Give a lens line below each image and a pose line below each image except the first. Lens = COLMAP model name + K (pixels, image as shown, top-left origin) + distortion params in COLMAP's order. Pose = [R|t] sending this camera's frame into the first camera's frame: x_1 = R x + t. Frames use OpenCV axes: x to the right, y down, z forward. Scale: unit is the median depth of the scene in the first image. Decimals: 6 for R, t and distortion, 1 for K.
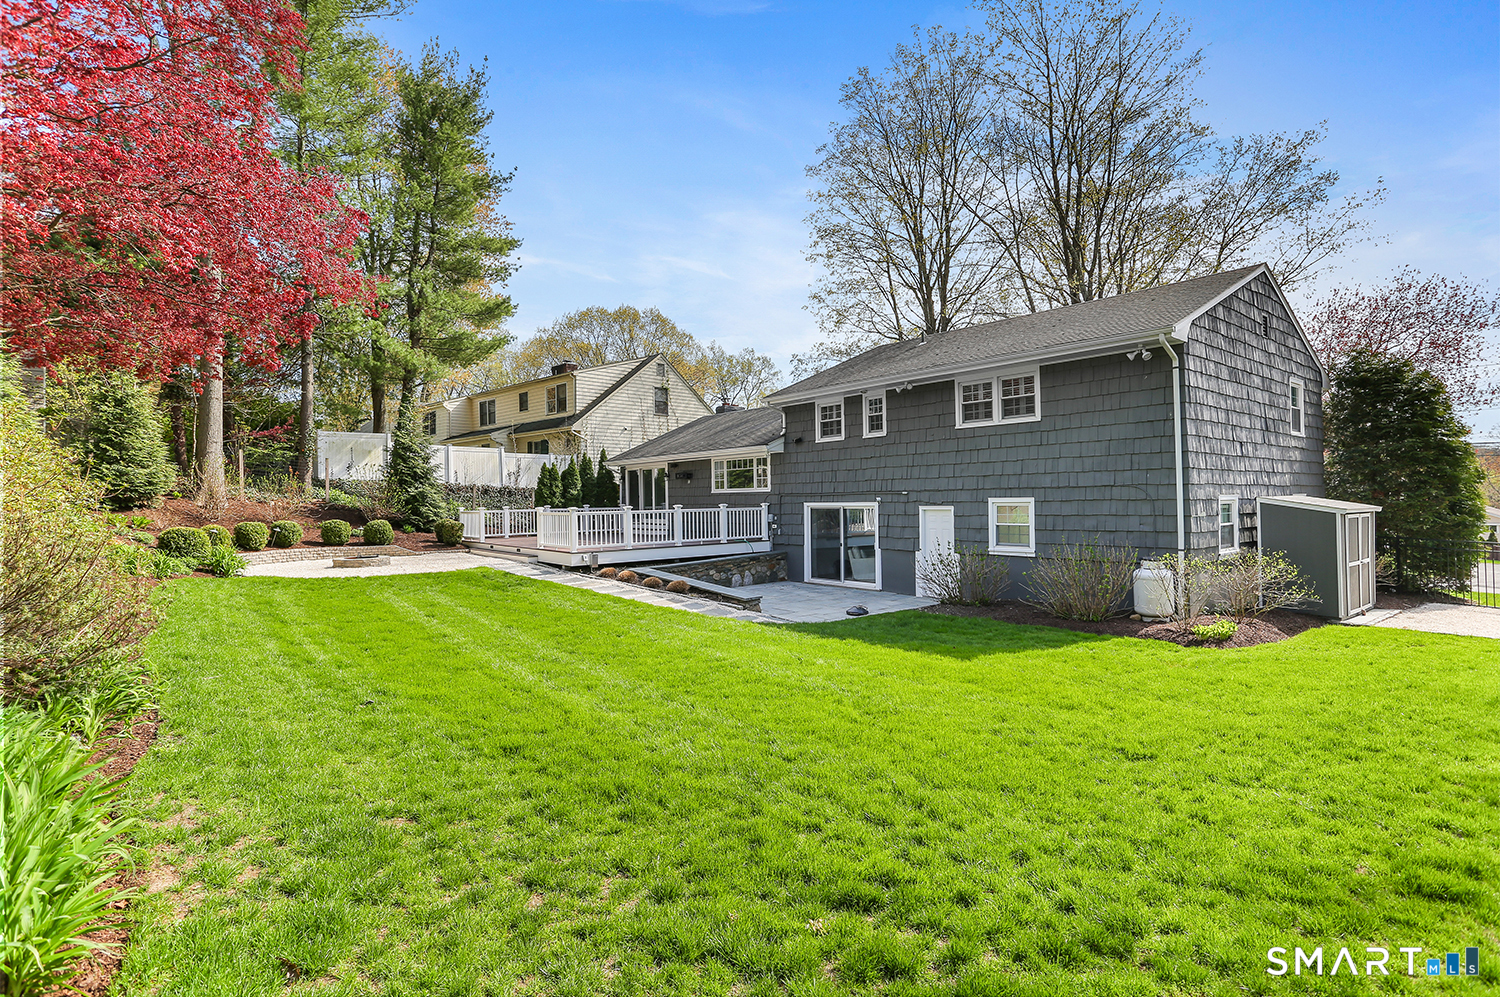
lens RADIAL K [[729.8, 0, 750.8], [0, 729.8, 493.3], [0, 0, 1]] dist [-0.054307, 0.037597]
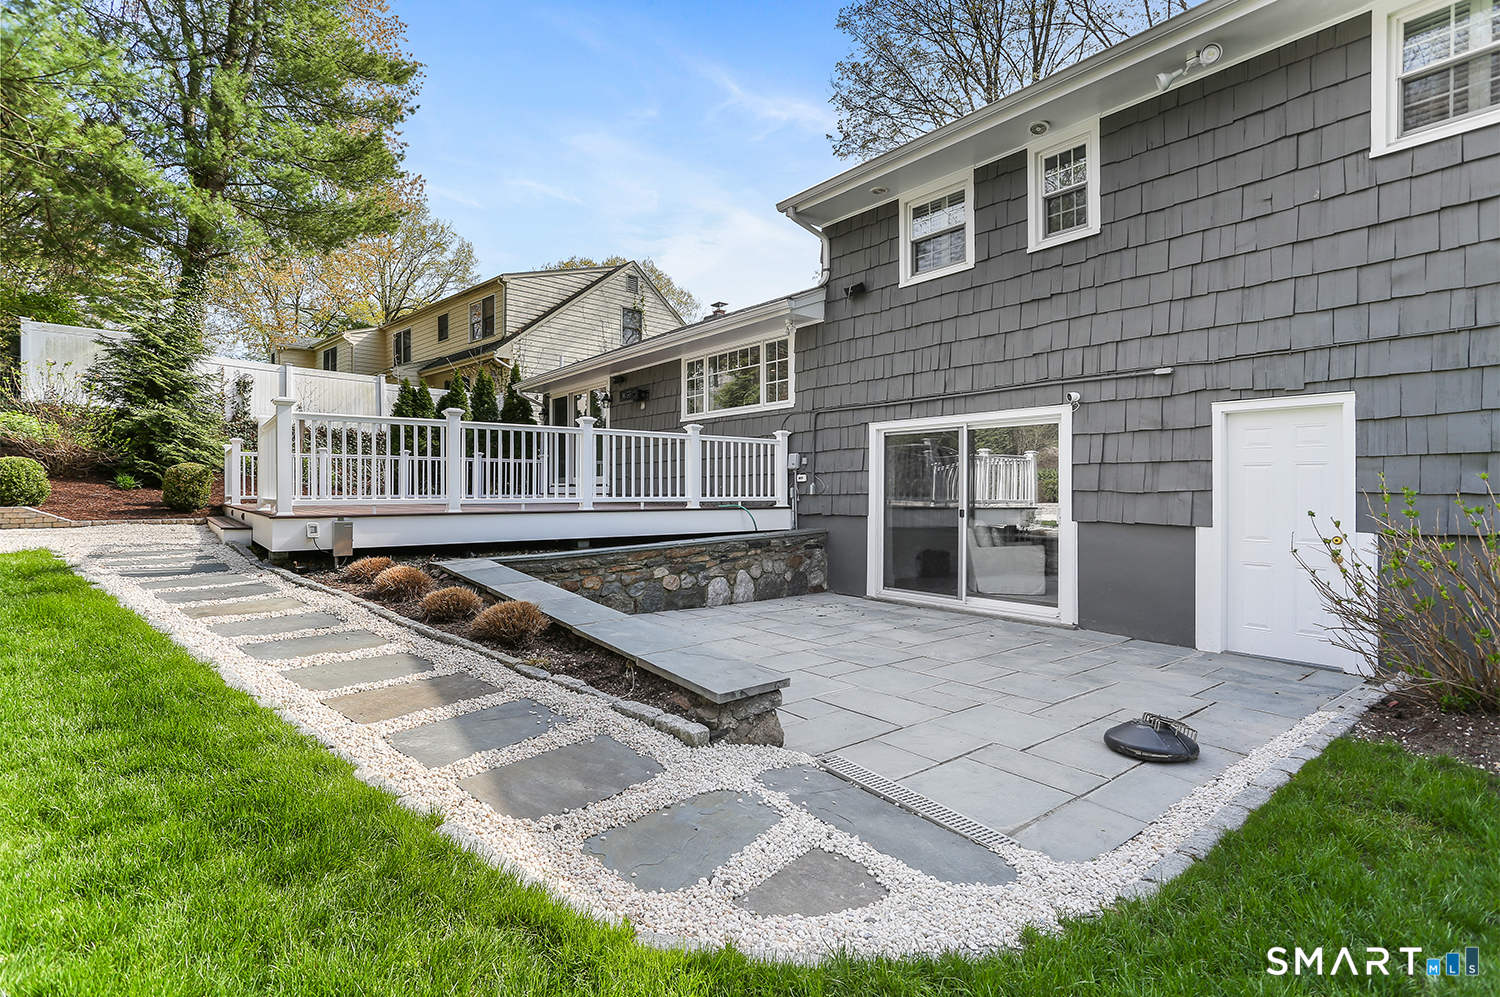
lens RADIAL K [[729.8, 0, 750.8], [0, 729.8, 493.3], [0, 0, 1]] dist [-0.054307, 0.037597]
pose [[0.999848, 0.016272, -0.006207, 0.002178], [-0.016216, 0.999828, 0.009039, 0.053792], [0.006353, -0.008937, 0.999940, 0.542526]]
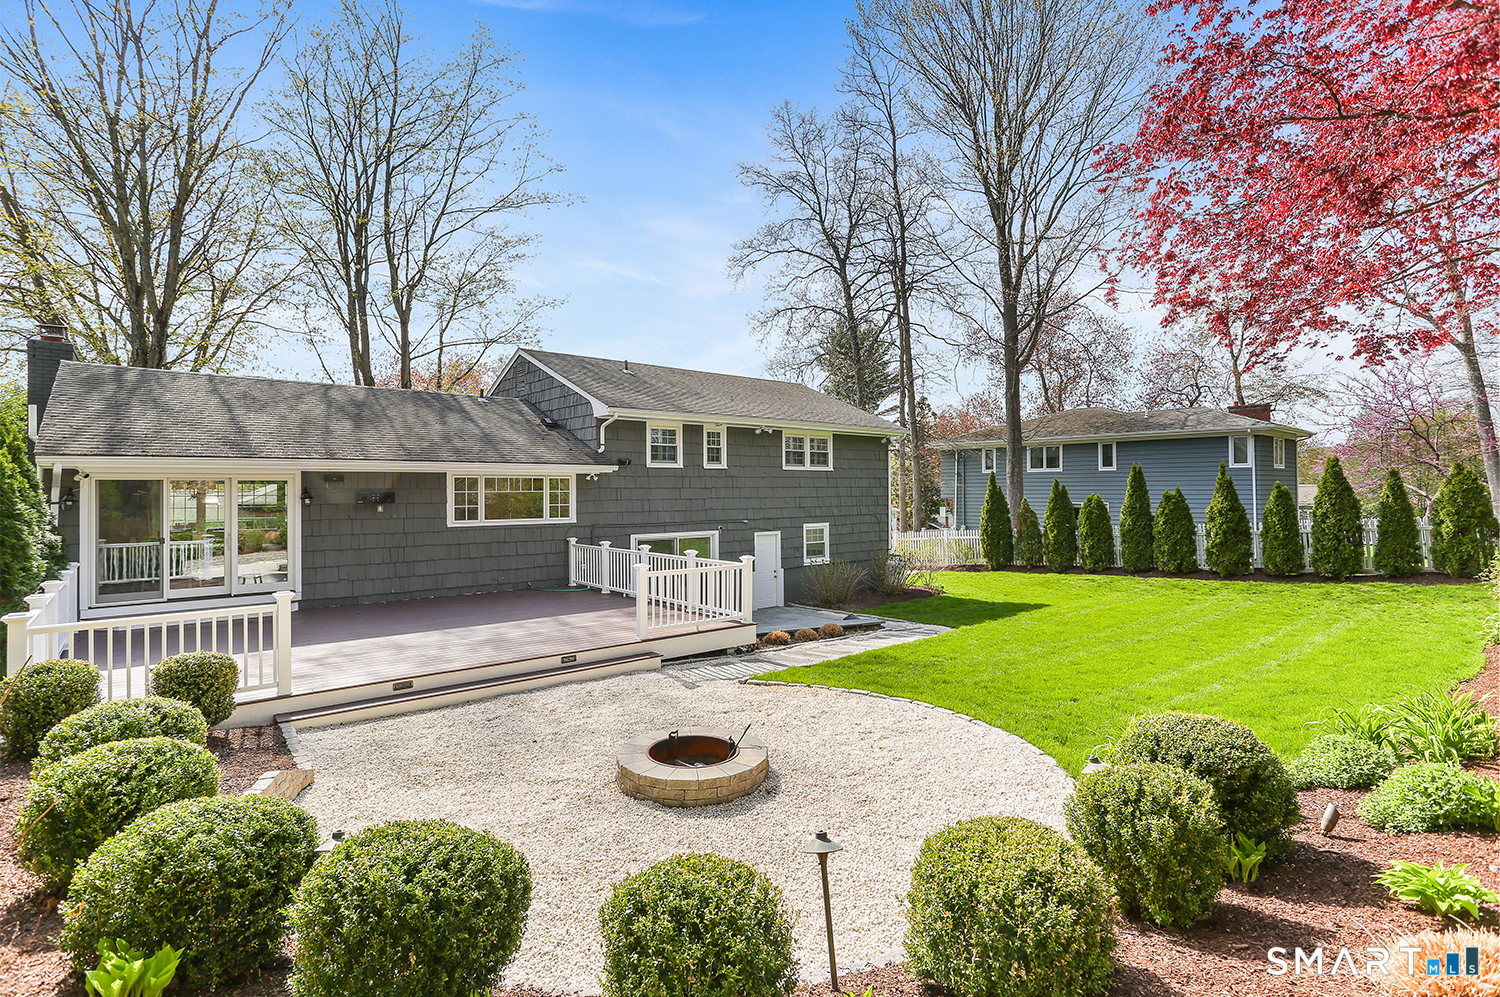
lens RADIAL K [[729.8, 0, 750.8], [0, 729.8, 493.3], [0, 0, 1]] dist [-0.054307, 0.037597]
pose [[-0.024037, 0.020702, 0.999497, -0.794280], [0.005600, 0.999773, -0.020573, -0.017763], [-0.999695, 0.005102, -0.024148, 0.880198]]
